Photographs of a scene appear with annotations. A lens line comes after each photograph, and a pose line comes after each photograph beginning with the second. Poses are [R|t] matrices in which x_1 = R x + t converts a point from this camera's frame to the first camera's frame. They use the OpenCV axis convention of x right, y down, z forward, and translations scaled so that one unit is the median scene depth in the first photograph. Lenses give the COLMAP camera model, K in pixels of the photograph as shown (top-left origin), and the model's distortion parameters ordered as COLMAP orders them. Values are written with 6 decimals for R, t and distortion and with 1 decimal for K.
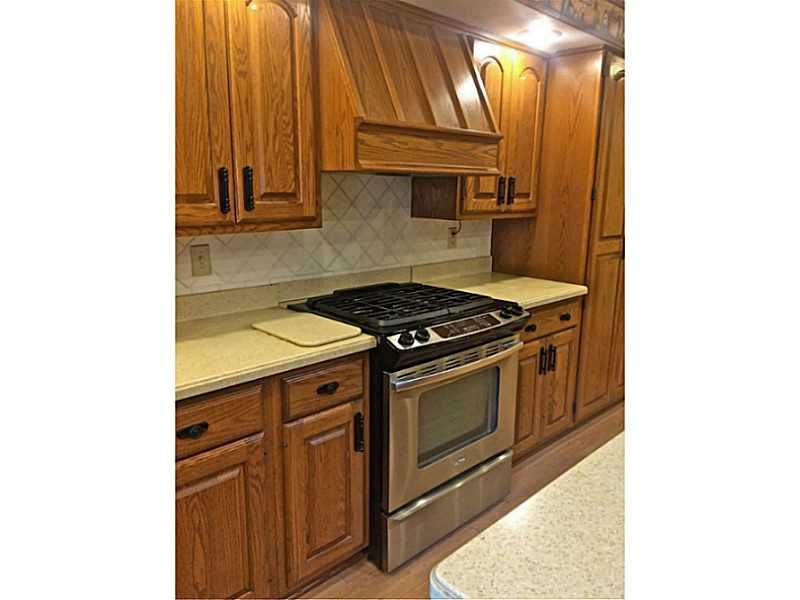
lens RADIAL K [[524.8, 0, 399.4], [0, 524.8, 300.2], [0, 0, 1]] dist [-0.008045, -0.002298]
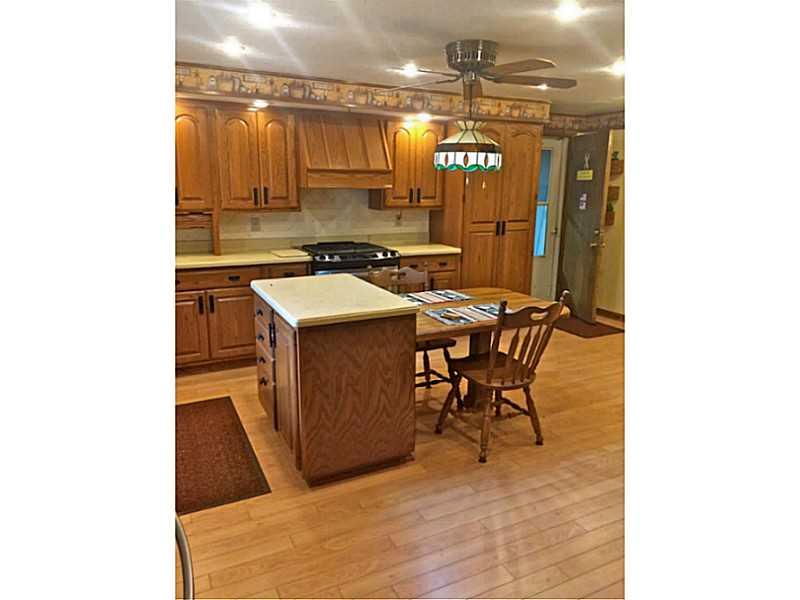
lens RADIAL K [[524.8, 0, 400.0], [0, 524.8, 299.9], [0, 0, 1]] dist [-0.008045, -0.002298]
pose [[0.956542, 0.064714, -0.284324, 0.882603], [-0.062580, 0.997902, 0.016593, 0.171364], [0.284801, 0.001921, 0.958585, -1.019234]]
